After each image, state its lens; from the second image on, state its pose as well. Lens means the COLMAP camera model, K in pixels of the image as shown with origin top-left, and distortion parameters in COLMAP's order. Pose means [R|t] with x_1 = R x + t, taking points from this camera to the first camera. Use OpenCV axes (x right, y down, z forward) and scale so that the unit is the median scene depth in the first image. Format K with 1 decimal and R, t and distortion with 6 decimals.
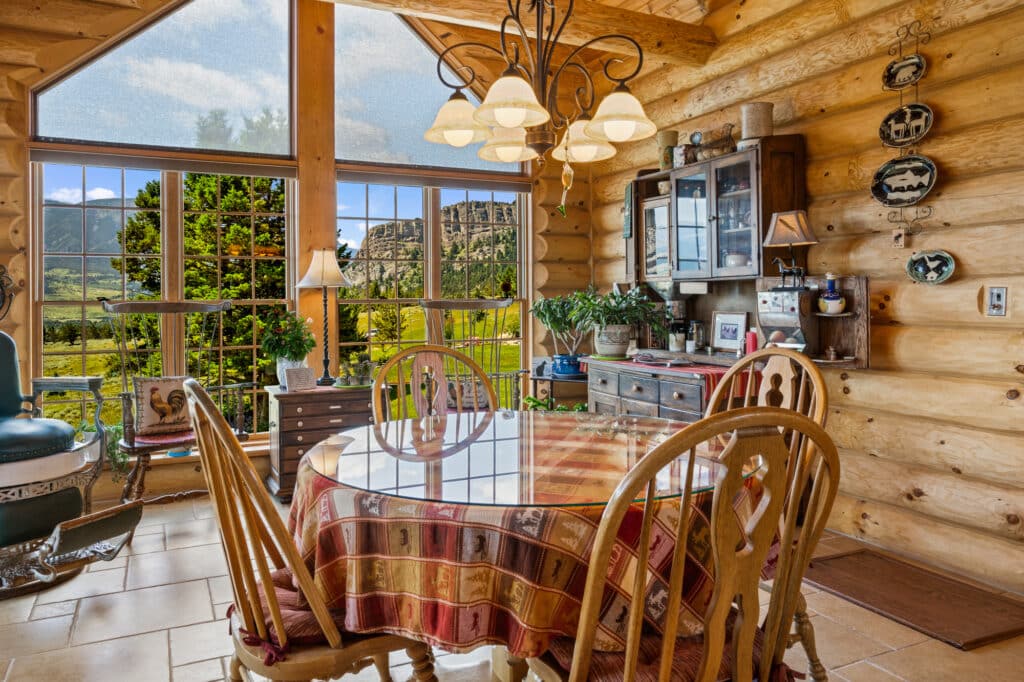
lens RADIAL K [[741.3, 0, 511.5], [0, 741.3, 296.0], [0, 0, 1]] dist [0.012558, -0.002753]
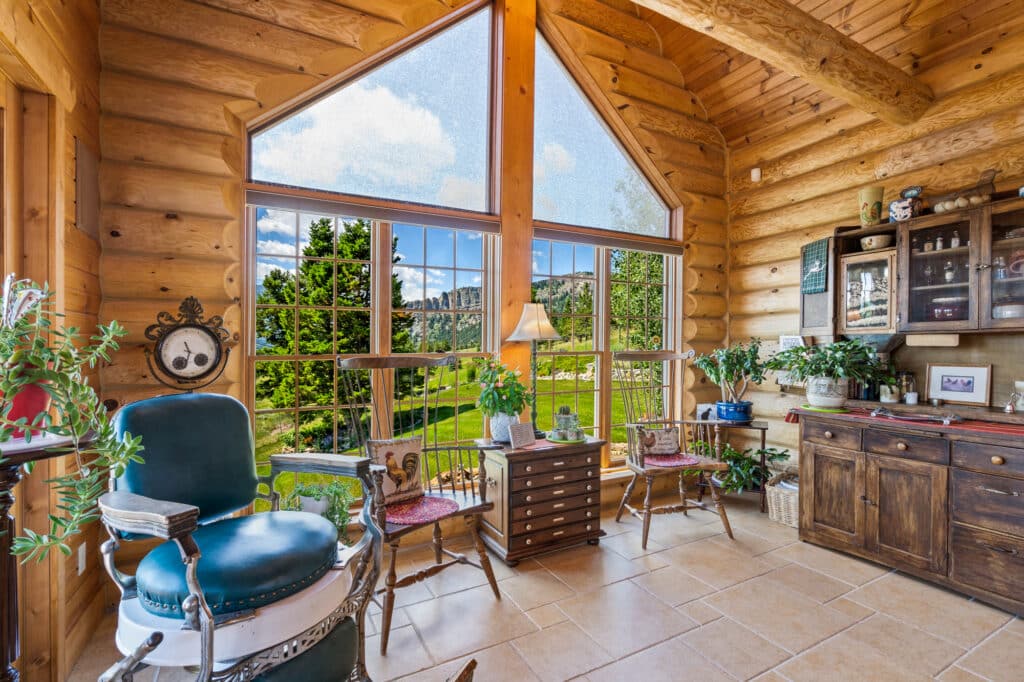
lens RADIAL K [[461.7, 0, 512.0], [0, 461.7, 341.0], [0, 0, 1]] dist [-0.001860, 0.000288]
pose [[0.998928, -0.002537, 0.046224, -0.318501], [0.003091, 0.999924, -0.011917, -0.003795], [-0.046190, 0.012047, 0.998860, 0.386549]]
